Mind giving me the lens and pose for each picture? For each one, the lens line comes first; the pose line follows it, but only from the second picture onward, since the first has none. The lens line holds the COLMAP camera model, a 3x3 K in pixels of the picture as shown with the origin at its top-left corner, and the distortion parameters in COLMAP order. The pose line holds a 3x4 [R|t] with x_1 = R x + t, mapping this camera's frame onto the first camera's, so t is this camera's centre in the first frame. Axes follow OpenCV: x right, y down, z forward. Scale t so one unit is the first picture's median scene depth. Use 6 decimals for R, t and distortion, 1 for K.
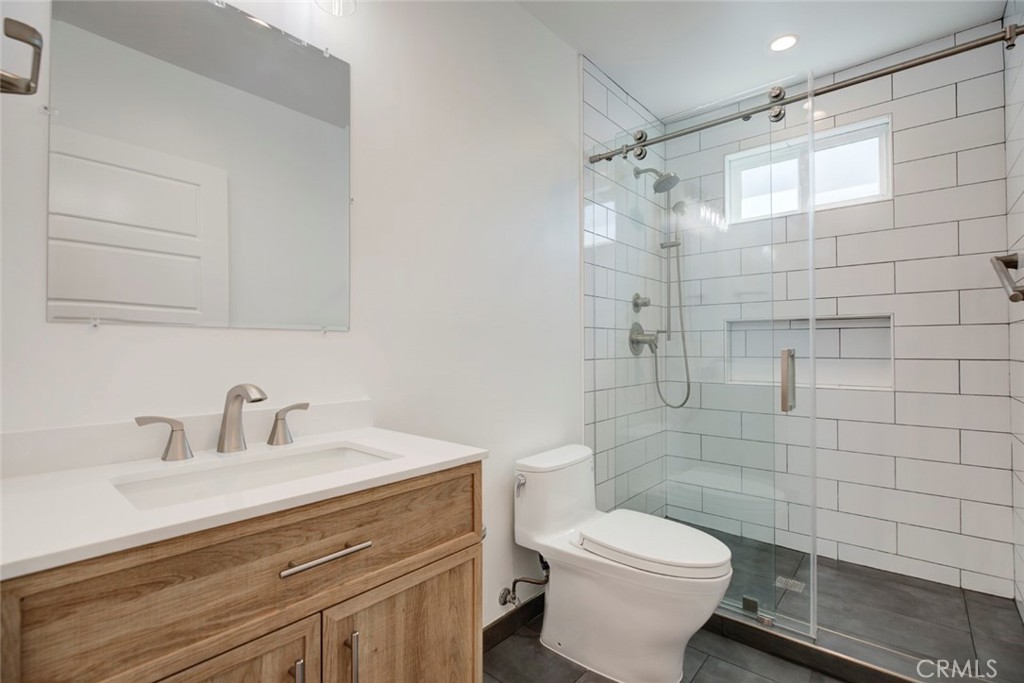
lens RADIAL K [[473.5, 0, 512.0], [0, 473.5, 341.5], [0, 0, 1]] dist [-0.001744, 0.000715]
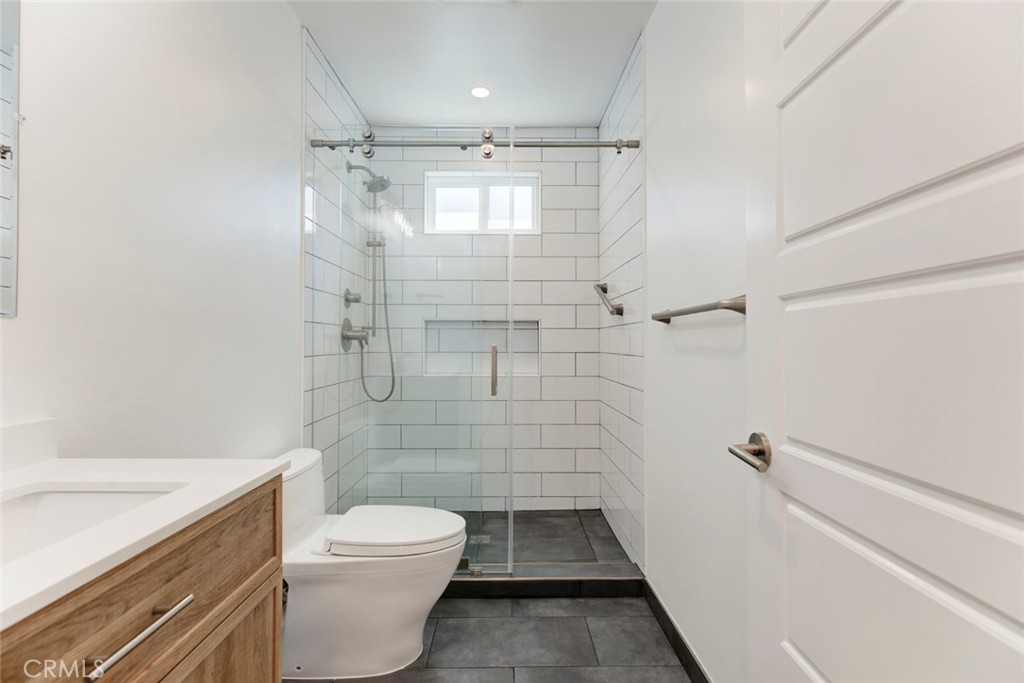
lens RADIAL K [[476.2, 0, 512.3], [0, 476.2, 336.7], [0, 0, 1]] dist [0.002422, 0.000804]
pose [[0.751871, 0.012854, 0.659185, -0.167595], [-0.011904, 0.999912, -0.005921, 0.000381], [-0.659202, -0.003395, 0.751958, 0.029744]]
